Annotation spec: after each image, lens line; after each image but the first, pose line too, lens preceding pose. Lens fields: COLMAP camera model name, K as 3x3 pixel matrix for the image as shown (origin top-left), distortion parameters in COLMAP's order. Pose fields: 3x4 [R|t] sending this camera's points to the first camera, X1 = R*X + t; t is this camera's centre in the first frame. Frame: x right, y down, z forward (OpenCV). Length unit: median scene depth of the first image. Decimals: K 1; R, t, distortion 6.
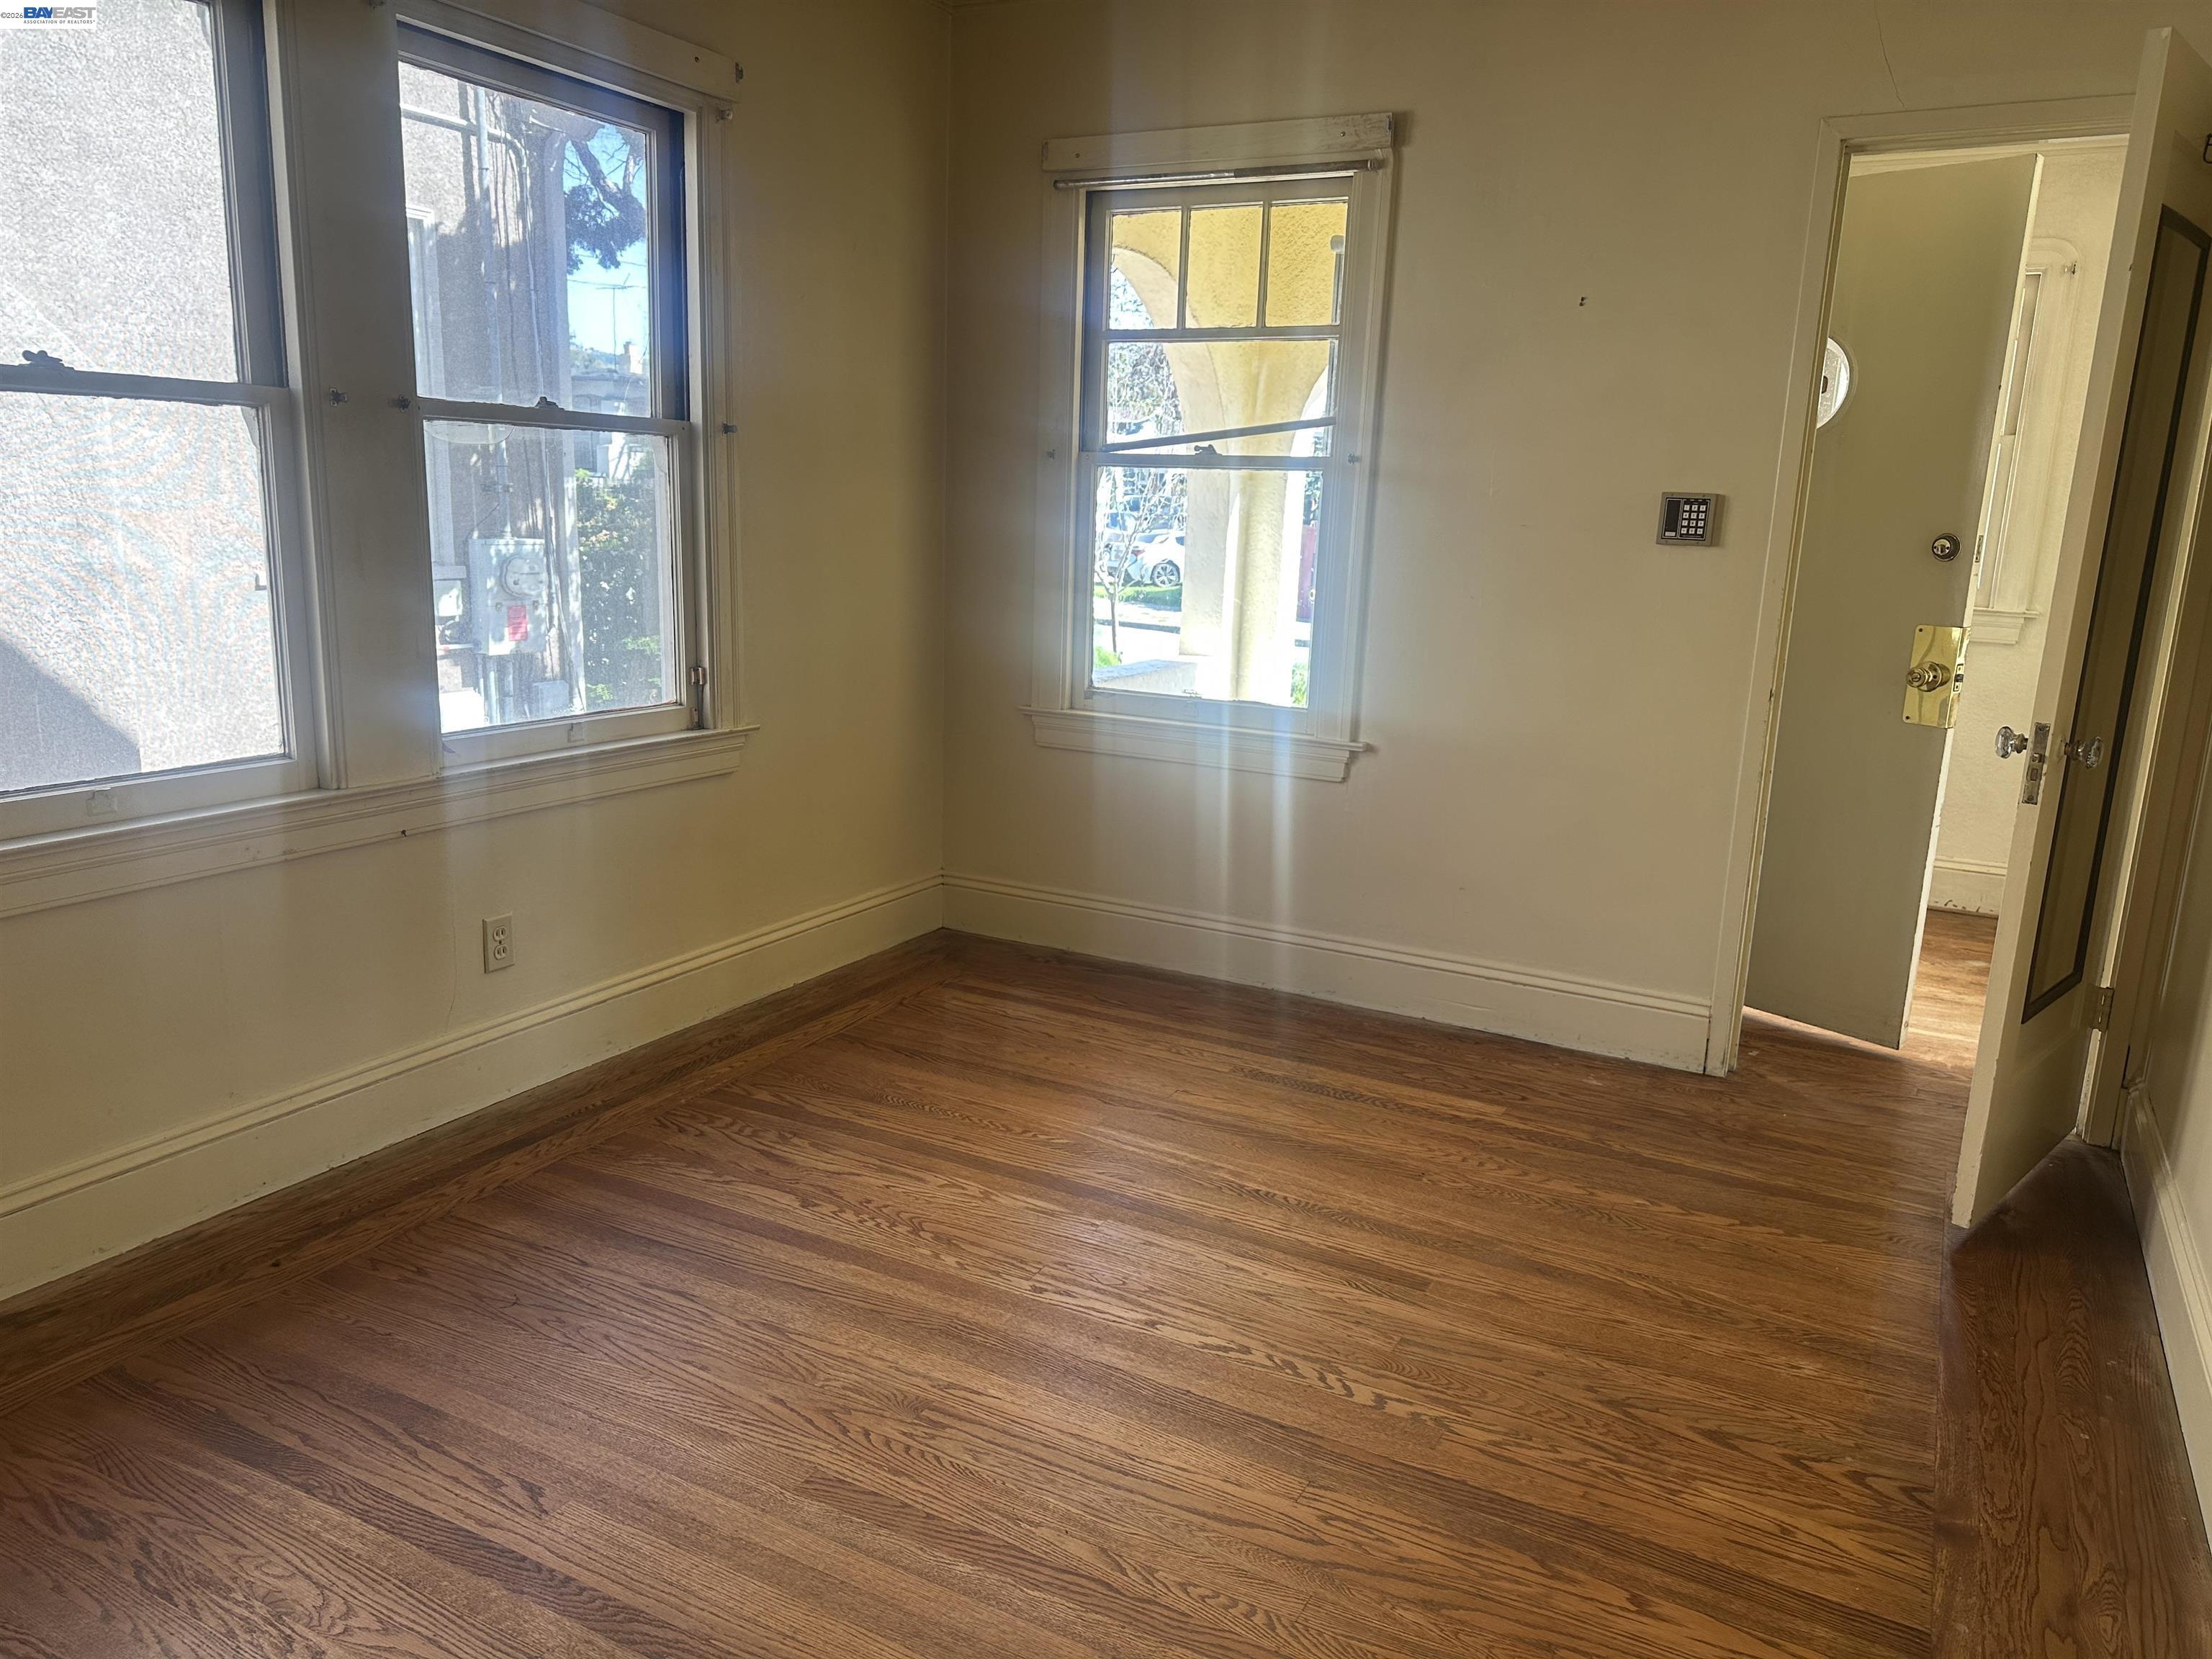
lens RADIAL K [[1552.4, 0, 1113.9], [0, 1552.4, 834.4], [0, 0, 1]] dist [0.068232, -0.082041]
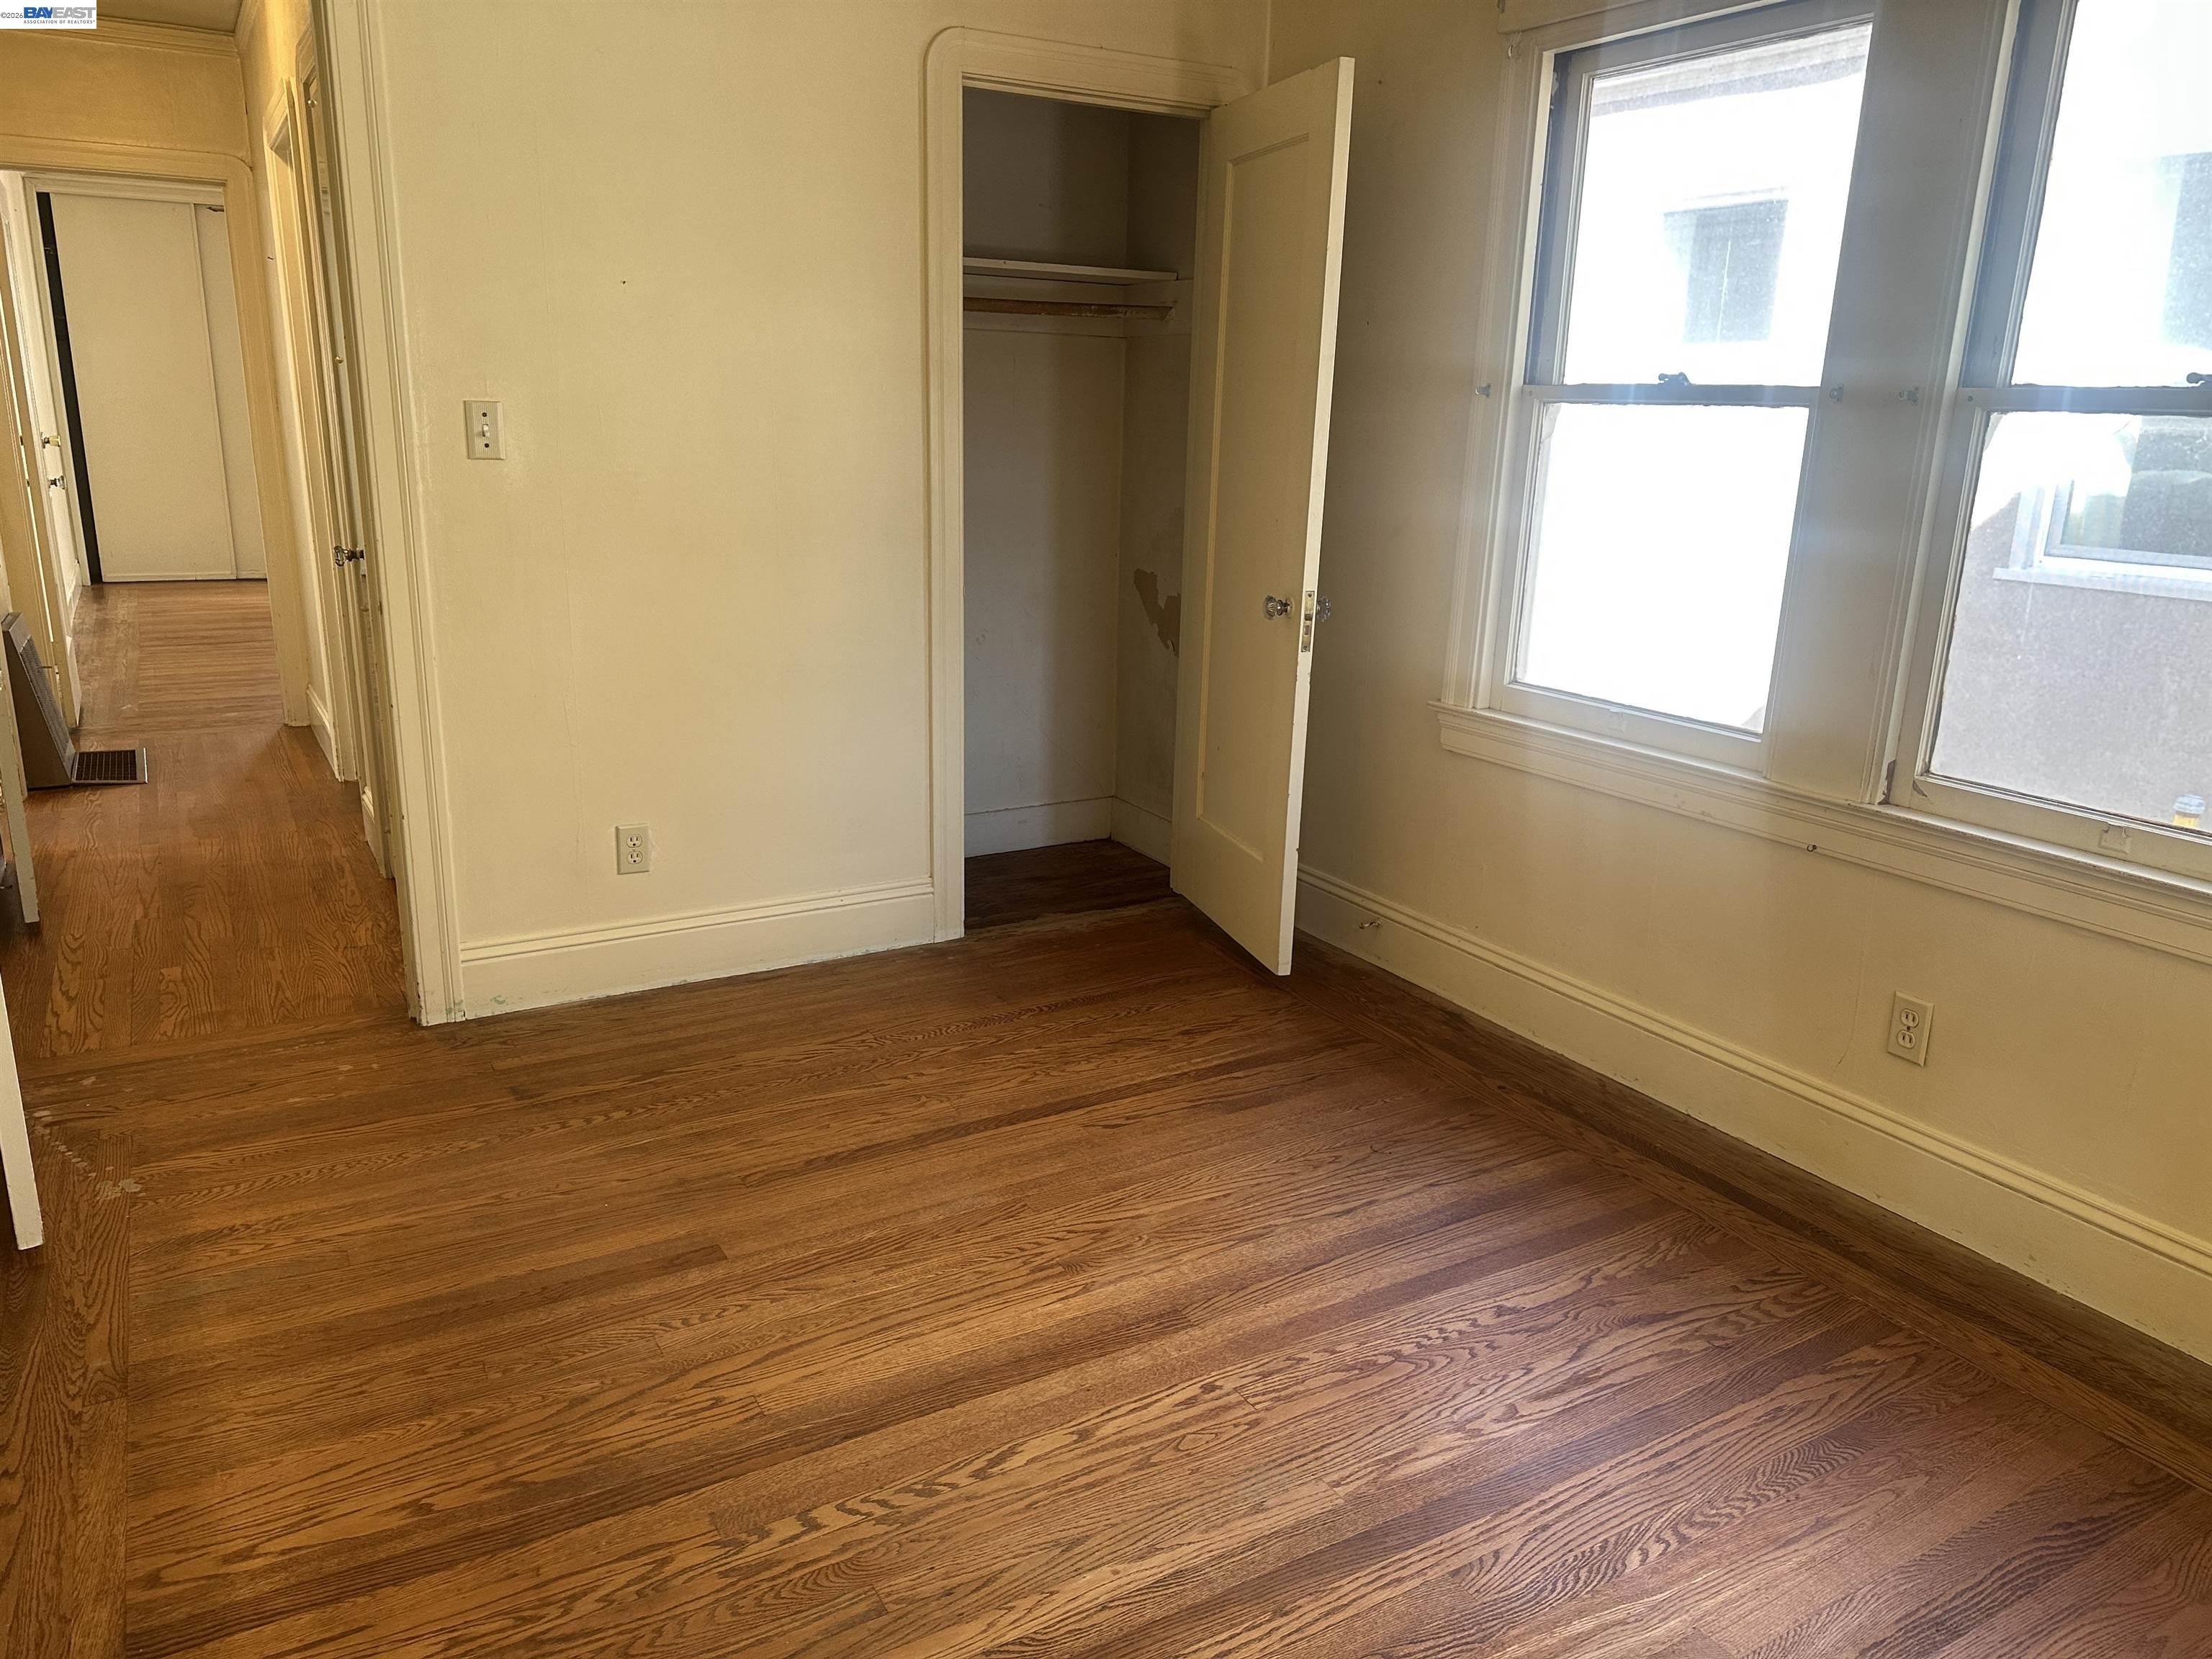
lens RADIAL K [[1552.4, 0, 1116.9], [0, 1552.4, 814.7], [0, 0, 1]] dist [0.068232, -0.082041]
pose [[-0.512142, 0.173593, -0.841175, 0.745491], [-0.229772, 0.915977, 0.328924, -0.311722], [0.827596, 0.361735, -0.429223, 1.387716]]
